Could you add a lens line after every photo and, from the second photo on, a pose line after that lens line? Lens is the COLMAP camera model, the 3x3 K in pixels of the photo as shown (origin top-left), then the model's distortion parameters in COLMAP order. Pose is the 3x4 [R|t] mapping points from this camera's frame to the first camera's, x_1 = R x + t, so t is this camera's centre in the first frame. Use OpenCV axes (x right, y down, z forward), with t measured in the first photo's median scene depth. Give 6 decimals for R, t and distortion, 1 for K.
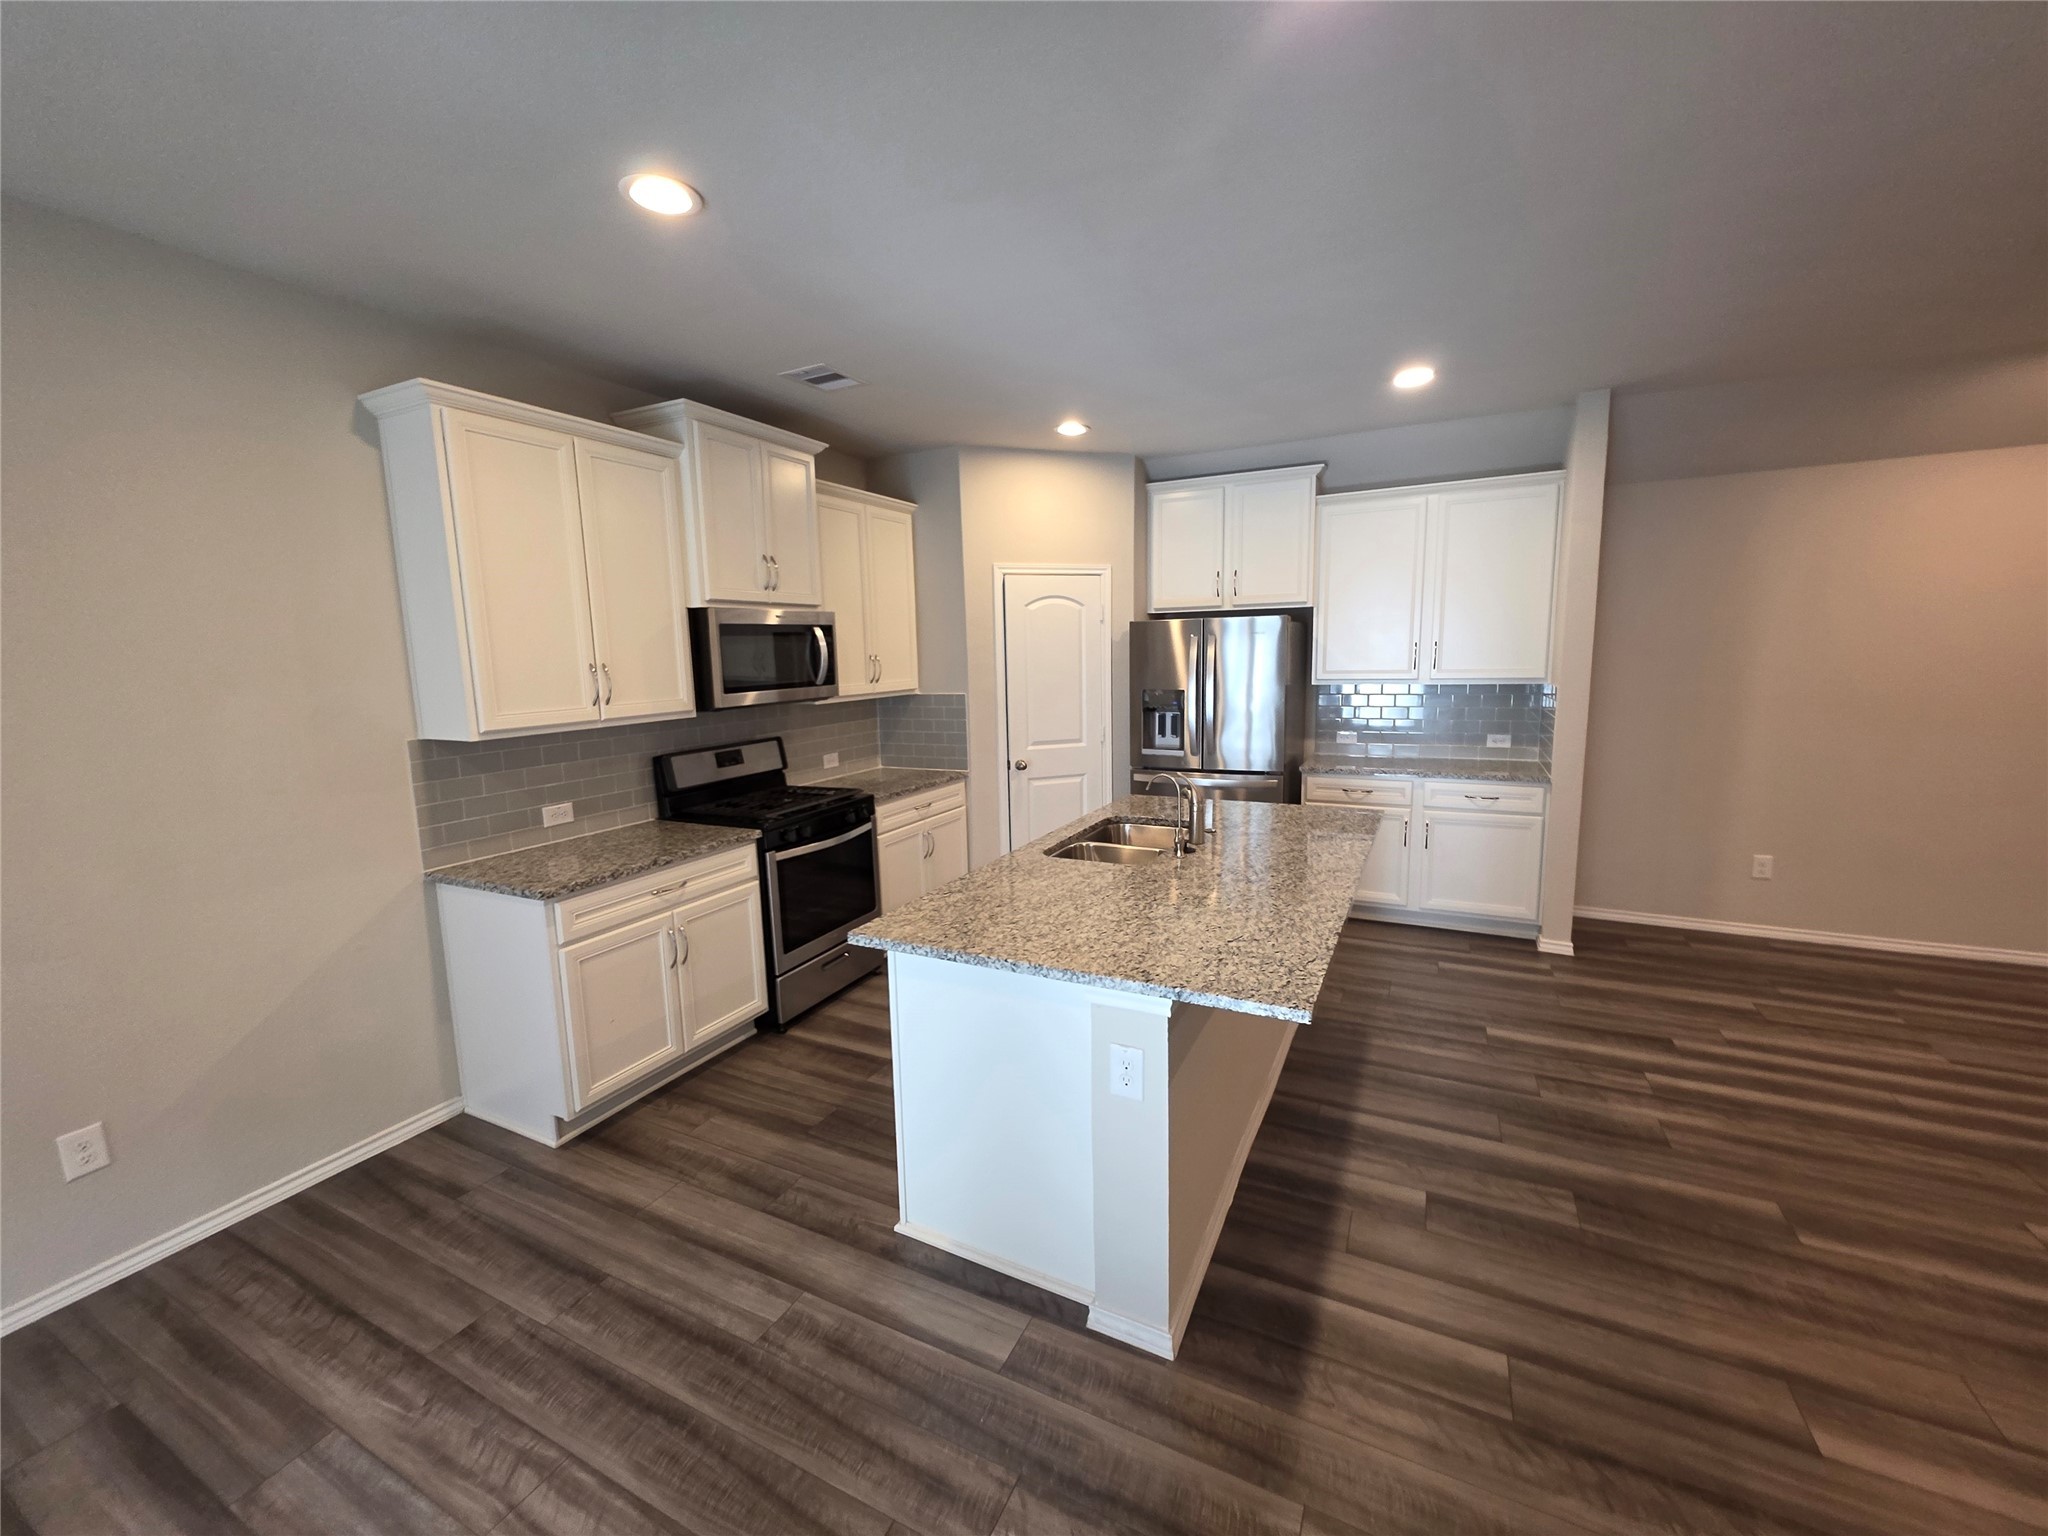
lens RADIAL K [[823.1, 0, 1014.7], [0, 823.1, 761.2], [0, 0, 1]] dist [0.002861, 0.001139]
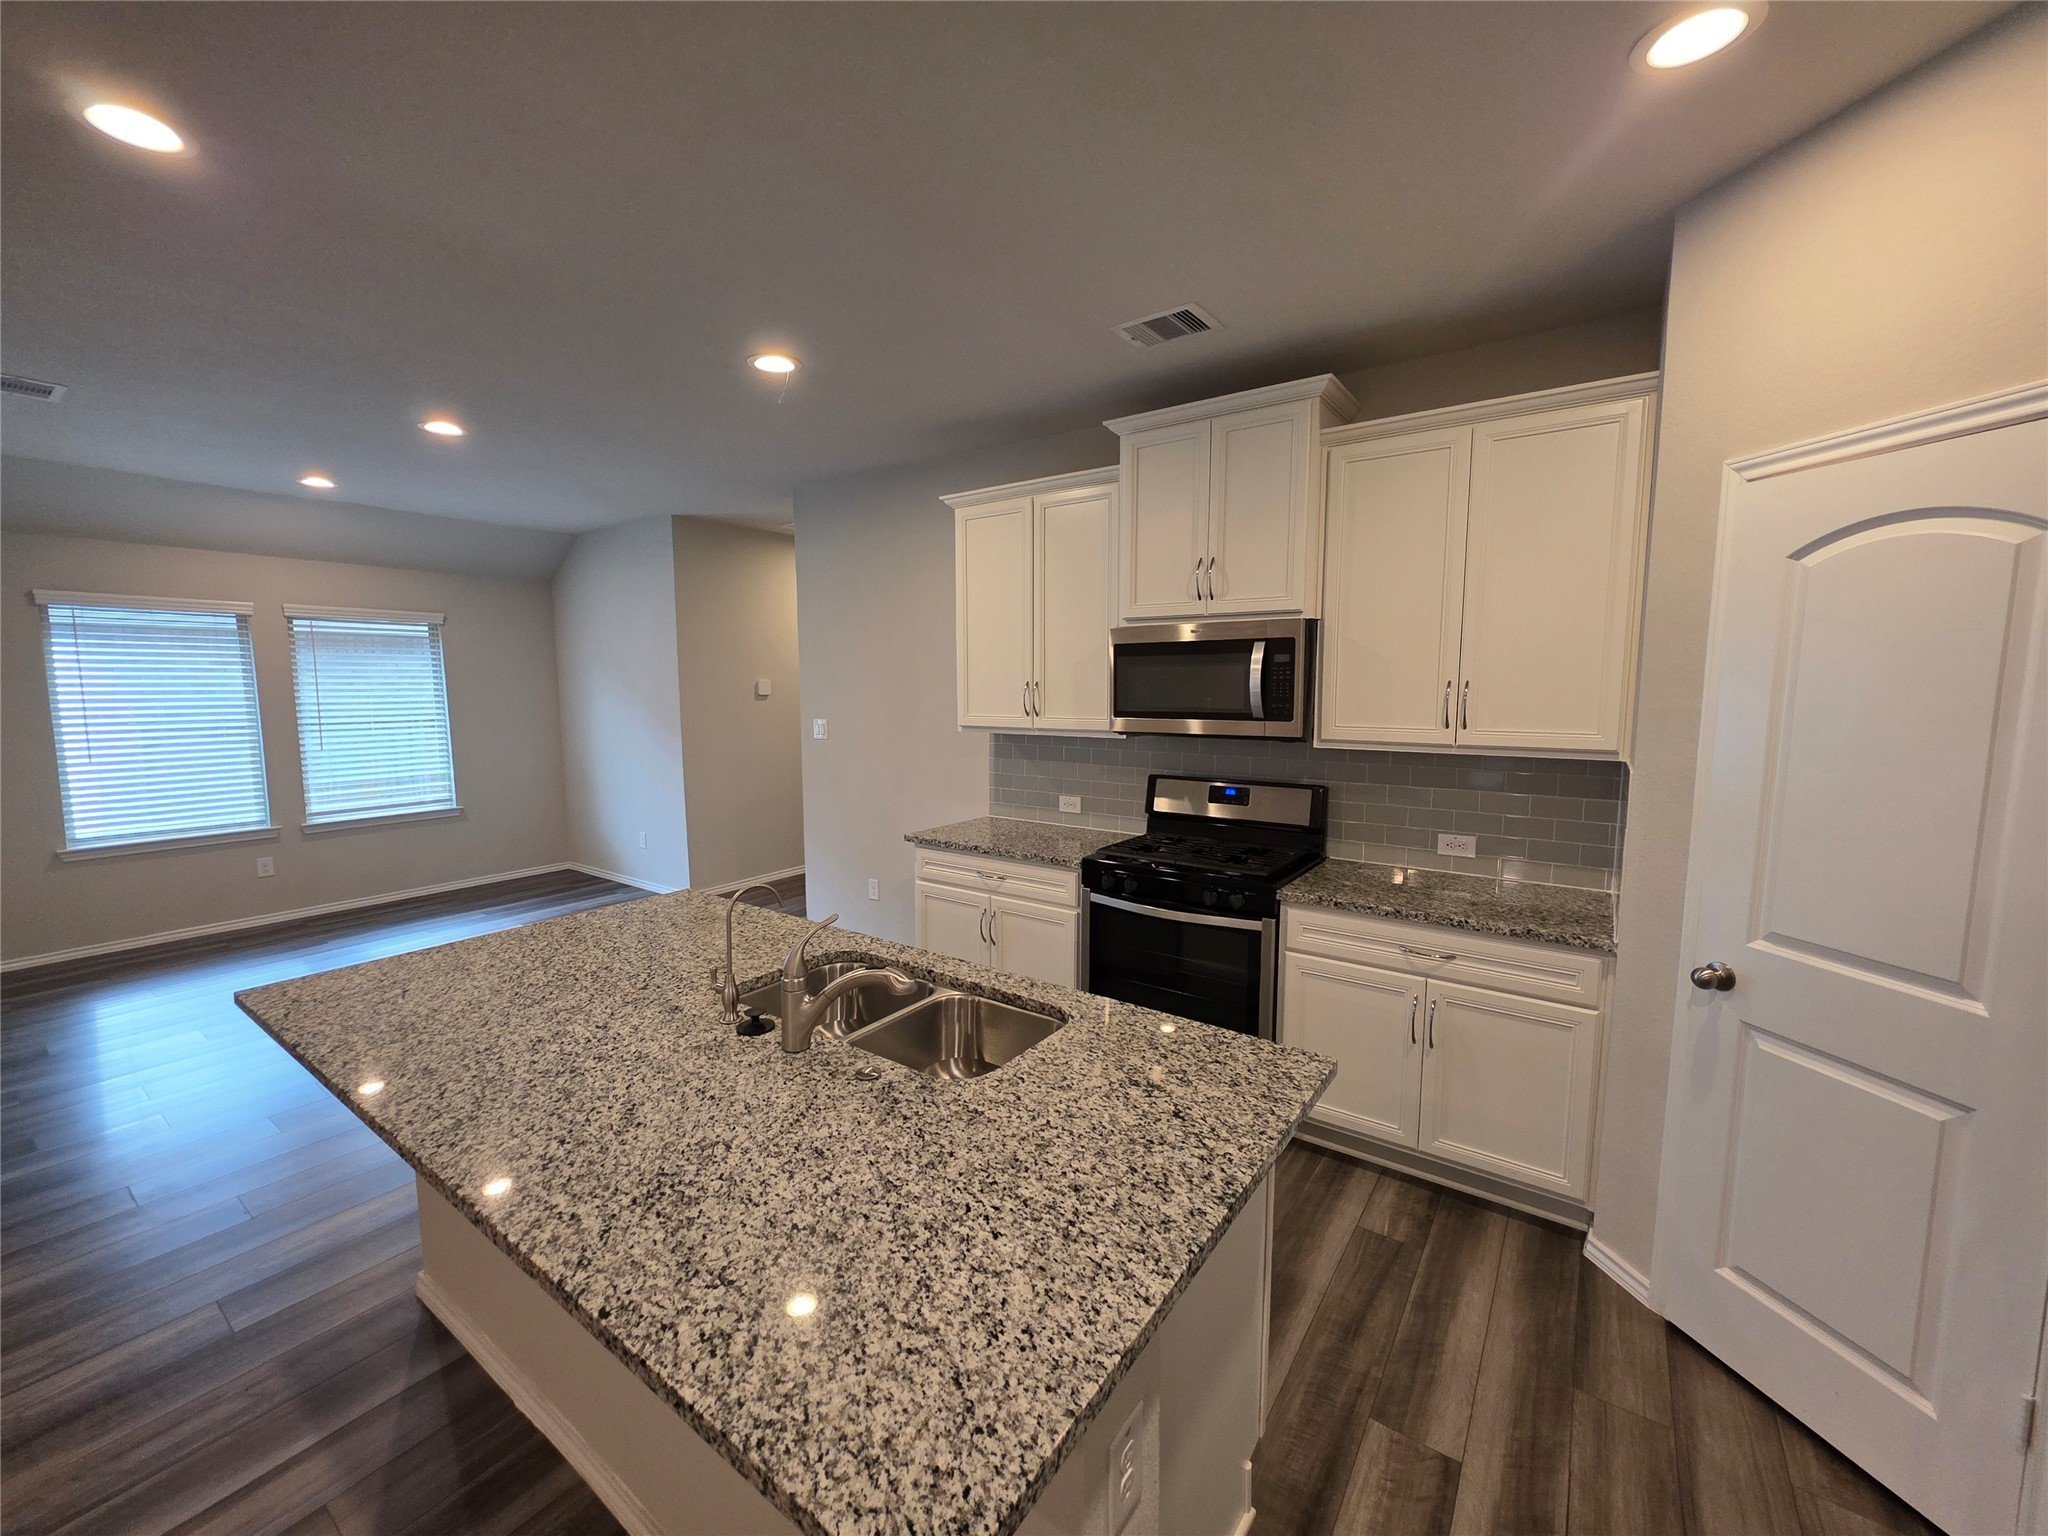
lens RADIAL K [[823.1, 0, 1021.1], [0, 823.1, 757.2], [0, 0, 1]] dist [0.002861, 0.001139]
pose [[-0.151285, 0.119658, -0.981221, 0.638693], [-0.127556, 0.981984, 0.139418, -0.163191], [0.980226, 0.146252, -0.133297, 1.080182]]
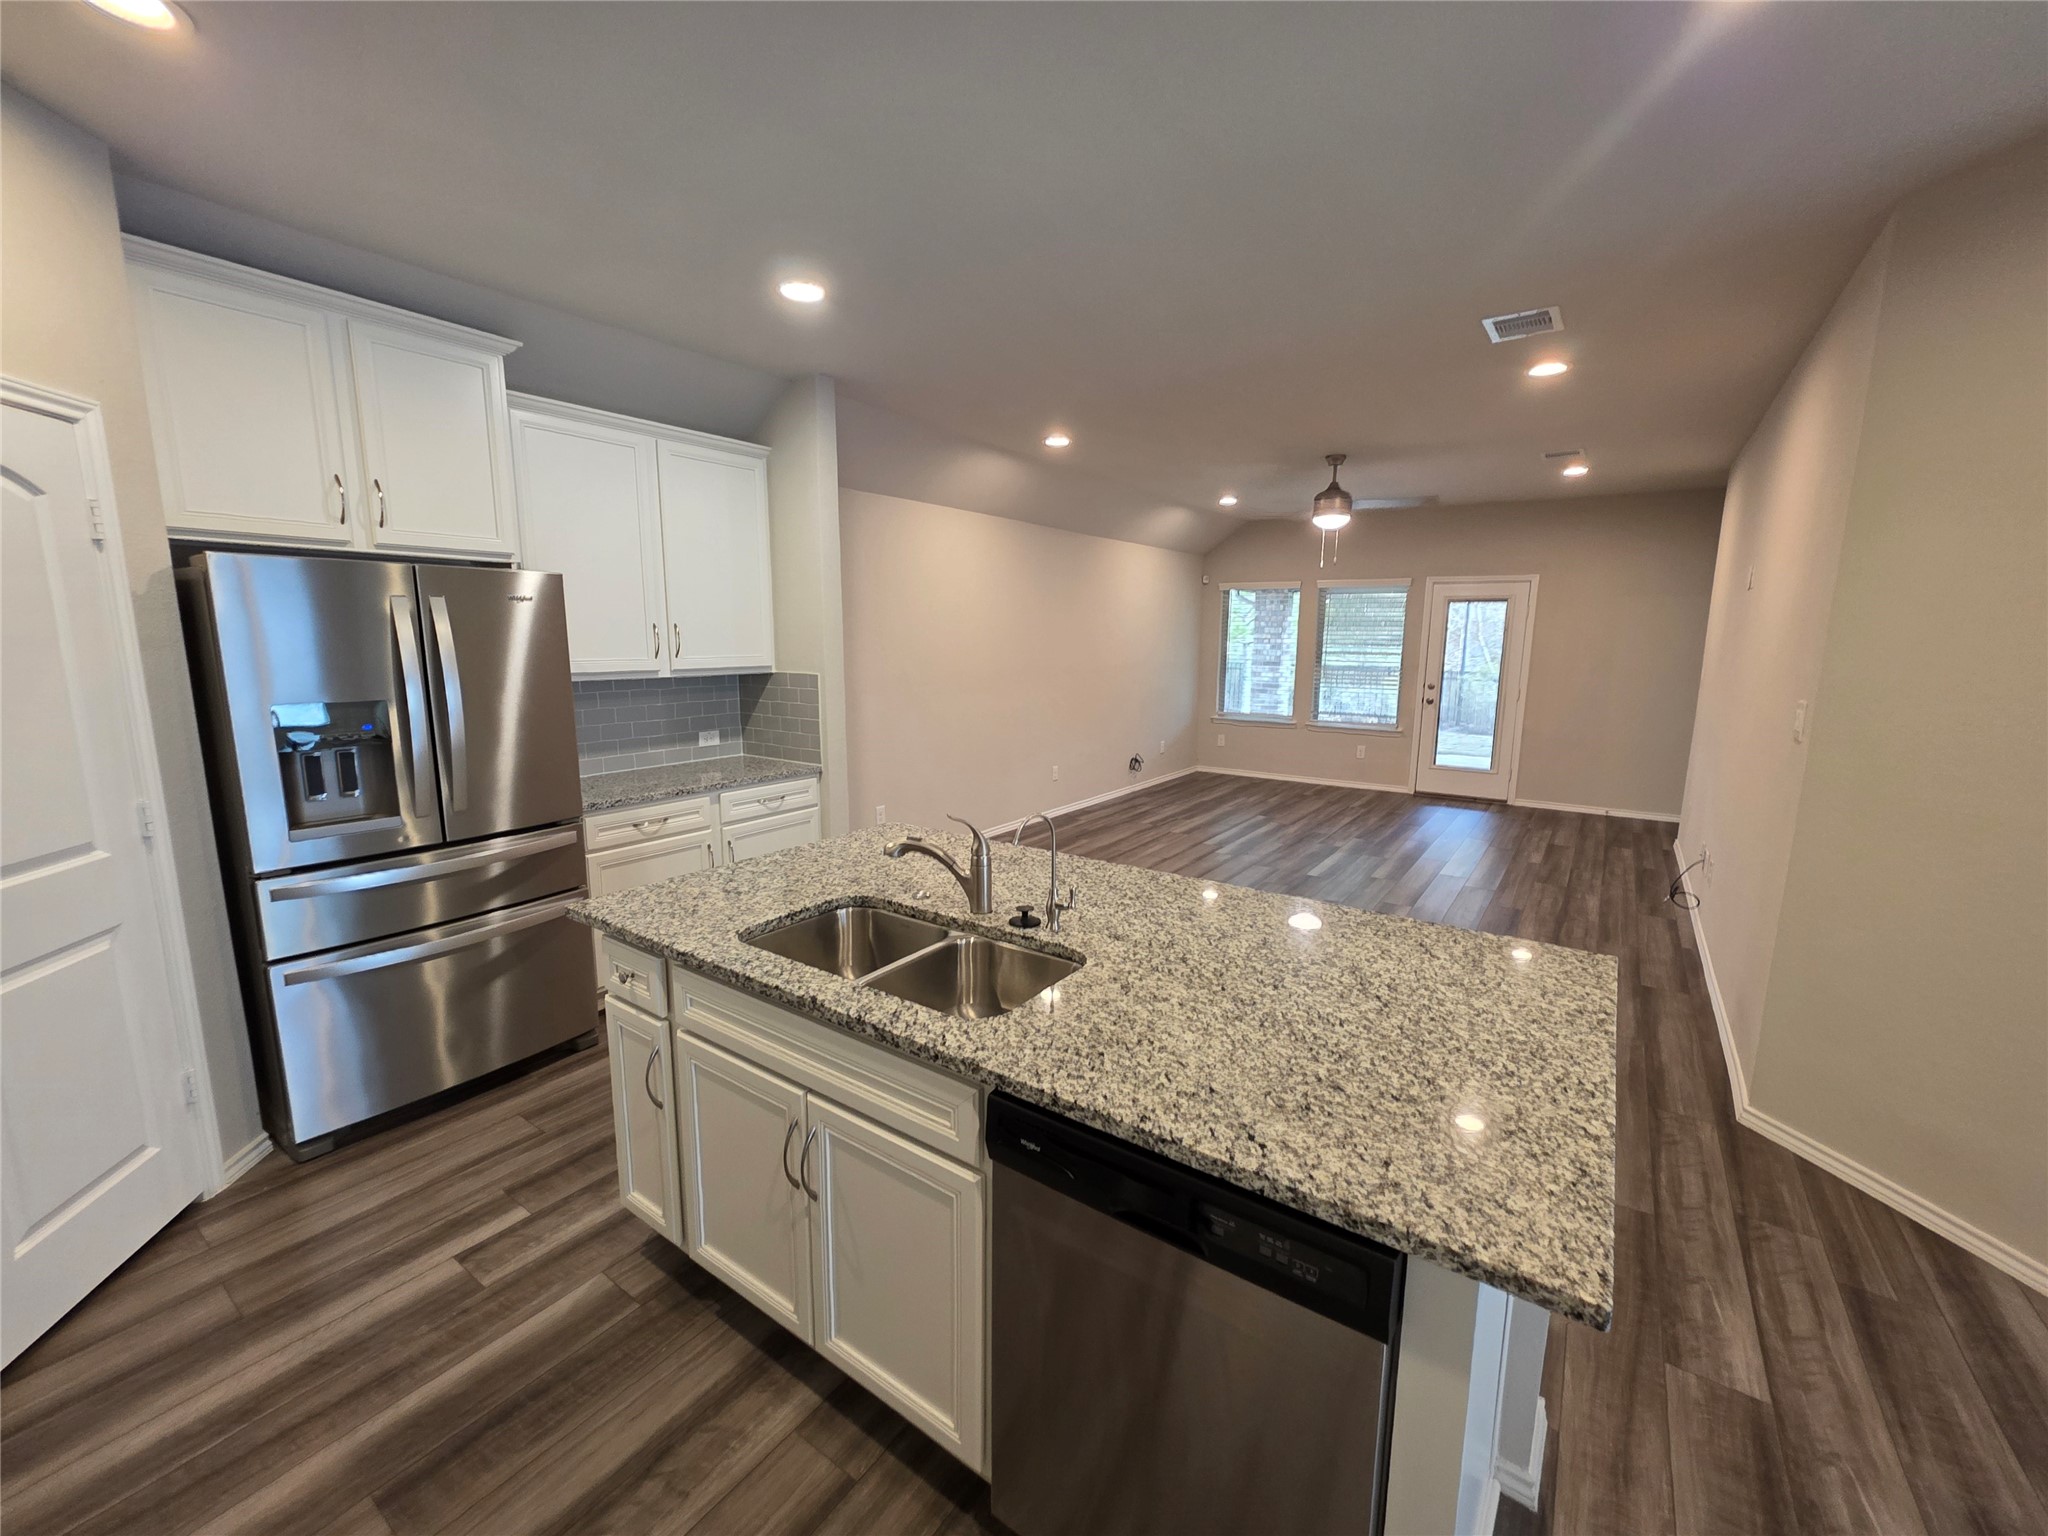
lens RADIAL K [[823.1, 0, 1047.6], [0, 823.1, 773.4], [0, 0, 1]] dist [0.002861, 0.001139]
pose [[0.125409, -0.139261, 0.982283, -0.379472], [0.122627, 0.984683, 0.123945, -0.080786], [-0.984497, 0.104911, 0.140565, 0.764918]]
